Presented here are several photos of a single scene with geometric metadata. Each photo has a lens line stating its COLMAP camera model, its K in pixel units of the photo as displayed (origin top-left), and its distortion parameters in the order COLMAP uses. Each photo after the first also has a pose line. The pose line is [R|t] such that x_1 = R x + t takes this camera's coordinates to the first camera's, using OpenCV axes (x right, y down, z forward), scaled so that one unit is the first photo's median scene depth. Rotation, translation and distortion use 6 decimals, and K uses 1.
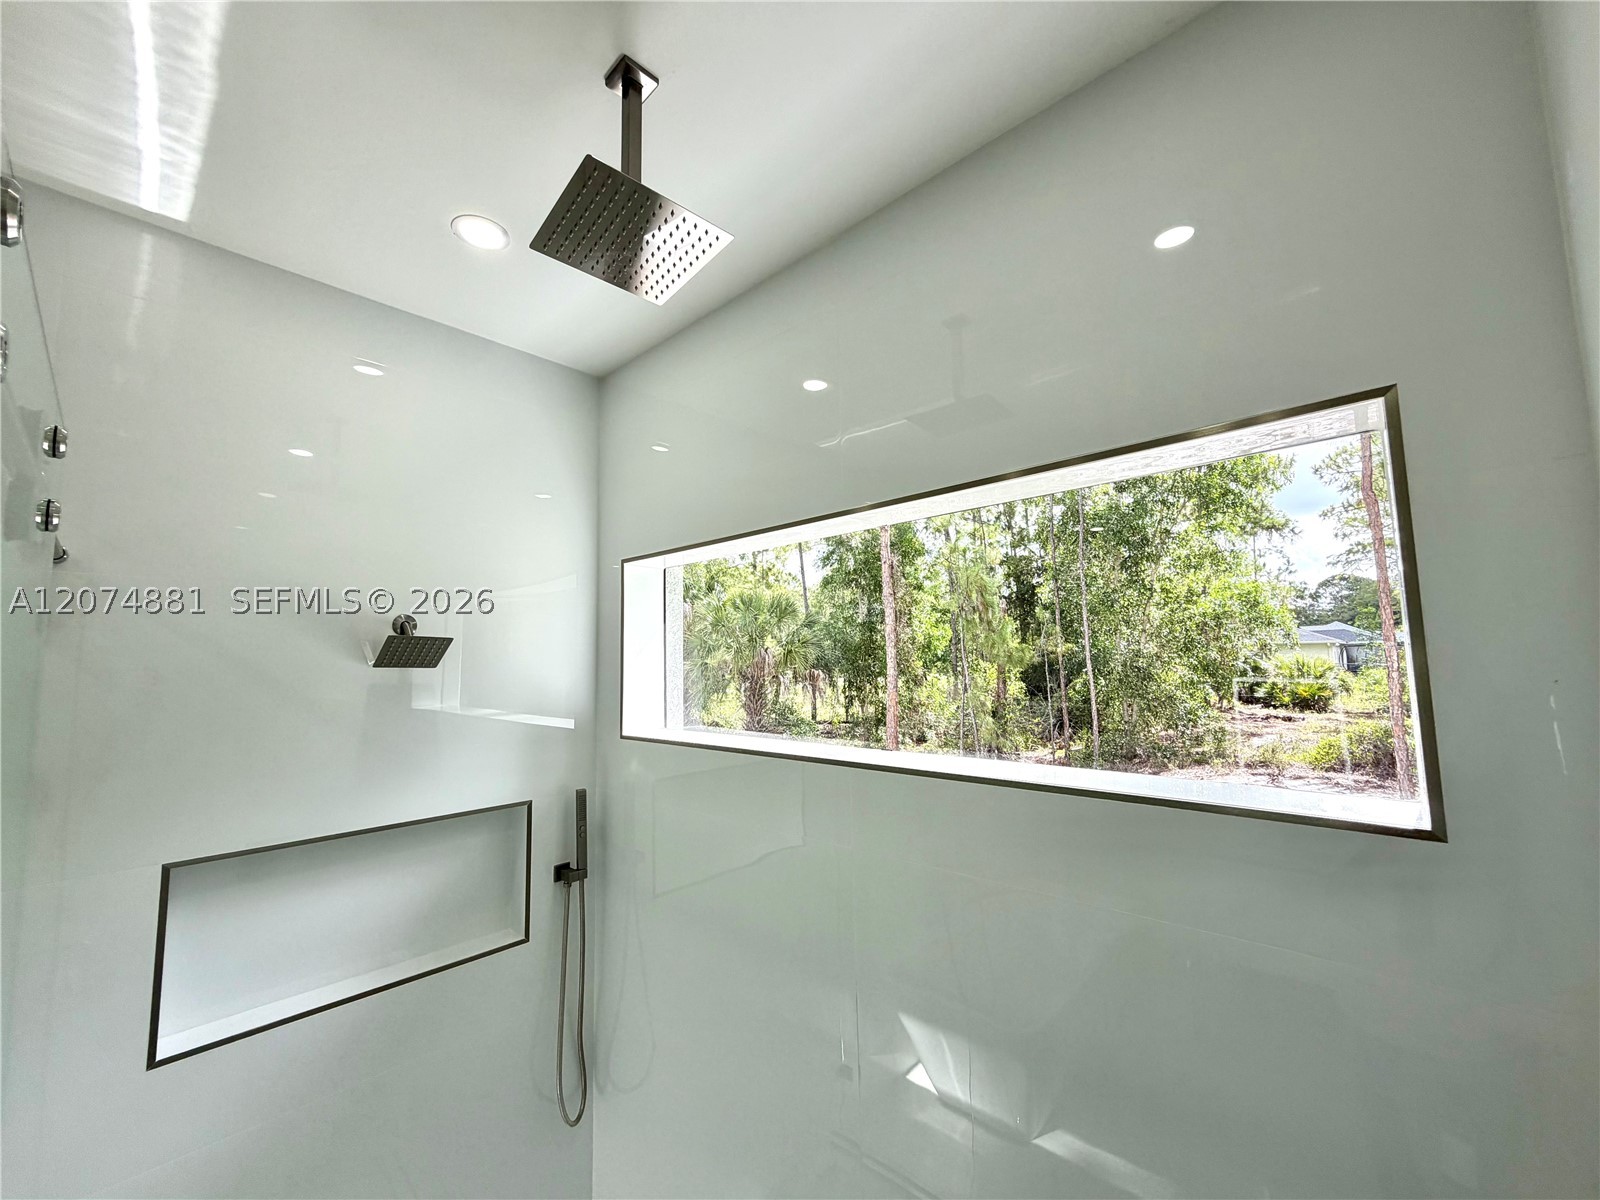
lens RADIAL K [[637.0, 0, 796.0], [0, 637.0, 601.4], [0, 0, 1]] dist [-0.003939, 0.000002]
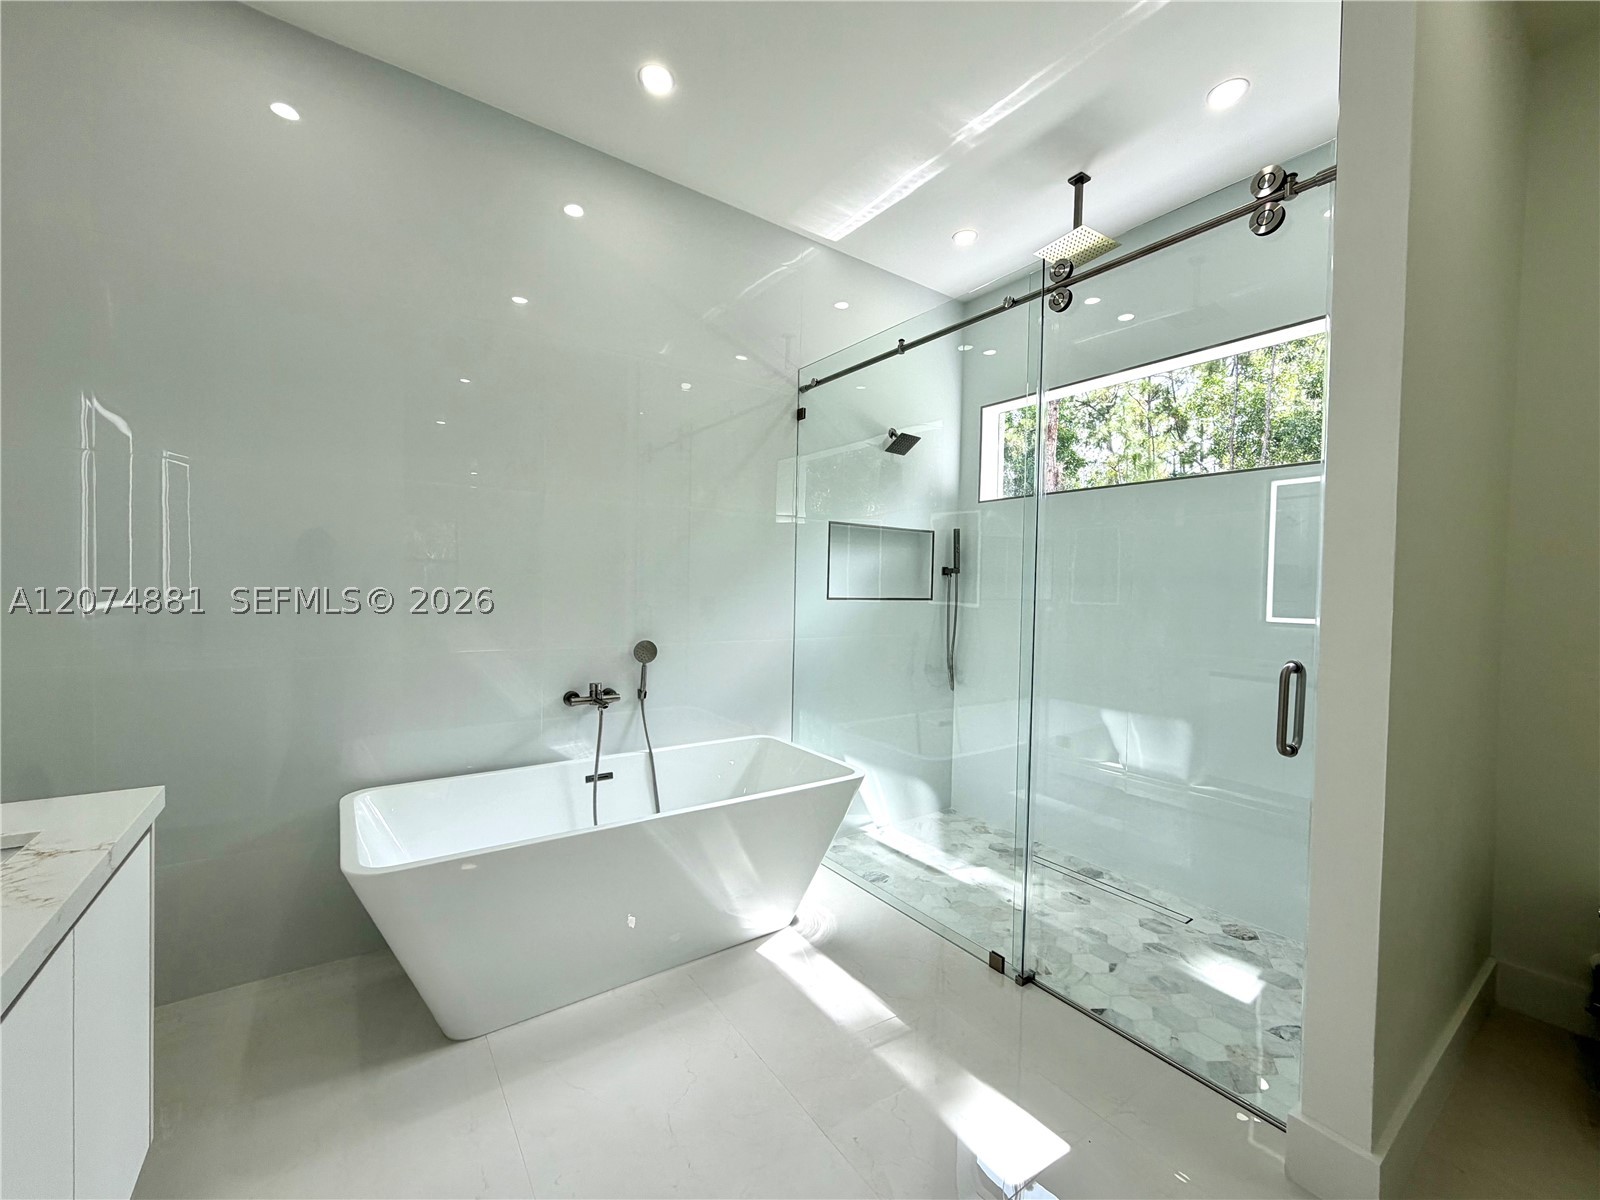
lens RADIAL K [[637.0, 0, 796.0], [0, 637.0, 601.4], [0, 0, 1]] dist [-0.003939, 0.000002]
pose [[0.978845, 0.035611, -0.201479, -0.382086], [-0.012140, 0.993111, 0.116550, 0.271858], [0.204242, -0.111638, 0.972534, -0.906485]]
